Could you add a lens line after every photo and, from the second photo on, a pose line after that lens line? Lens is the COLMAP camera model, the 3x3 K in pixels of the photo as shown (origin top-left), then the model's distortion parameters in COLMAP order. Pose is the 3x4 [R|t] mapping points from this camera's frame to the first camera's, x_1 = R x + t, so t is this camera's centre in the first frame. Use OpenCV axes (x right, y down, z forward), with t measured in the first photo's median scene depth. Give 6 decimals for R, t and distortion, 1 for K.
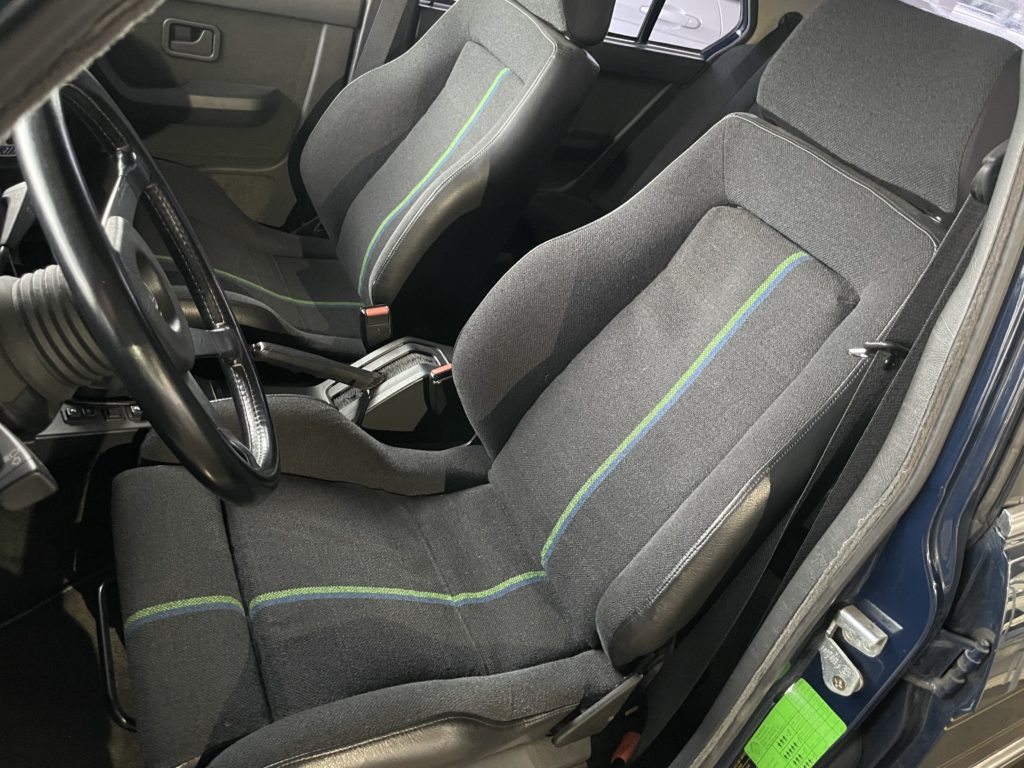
lens RADIAL K [[687.0, 0, 512.0], [0, 687.0, 384.0], [0, 0, 1]] dist [-0.000768, -0.091396]
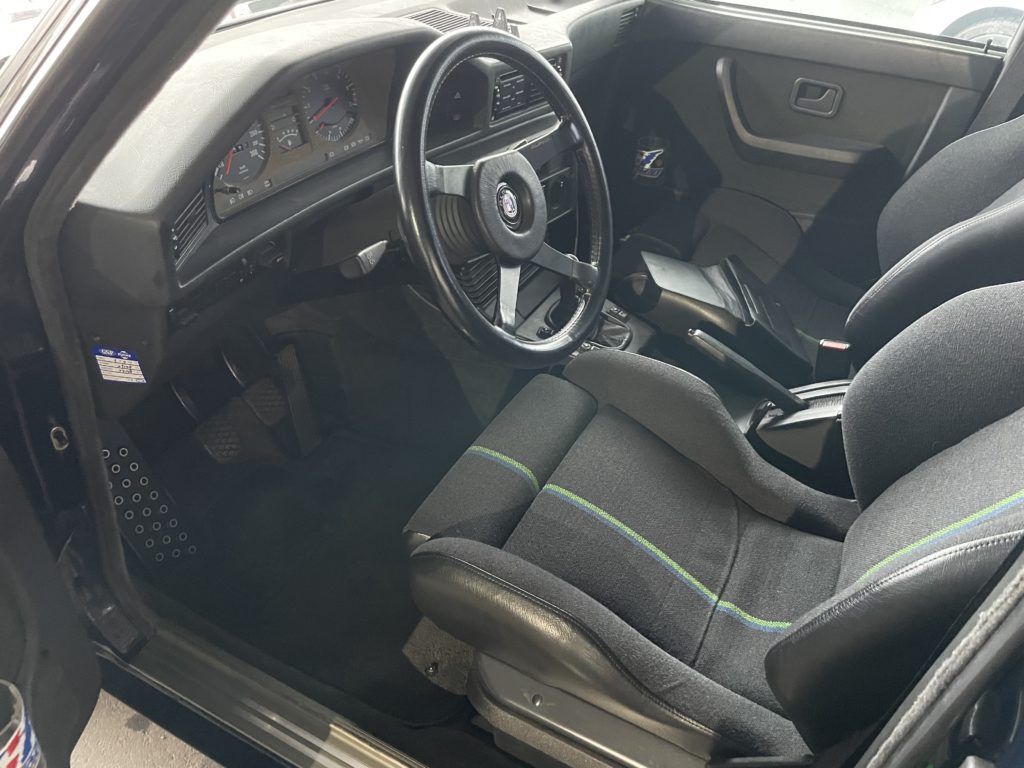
lens RADIAL K [[687.0, 0, 512.0], [0, 687.0, 384.0], [0, 0, 1]] dist [-0.000768, -0.091396]
pose [[0.561070, 0.276344, -0.780278, 0.371649], [-0.362192, 0.929563, 0.068776, 0.050087], [0.744324, 0.244022, 0.621639, 0.067803]]
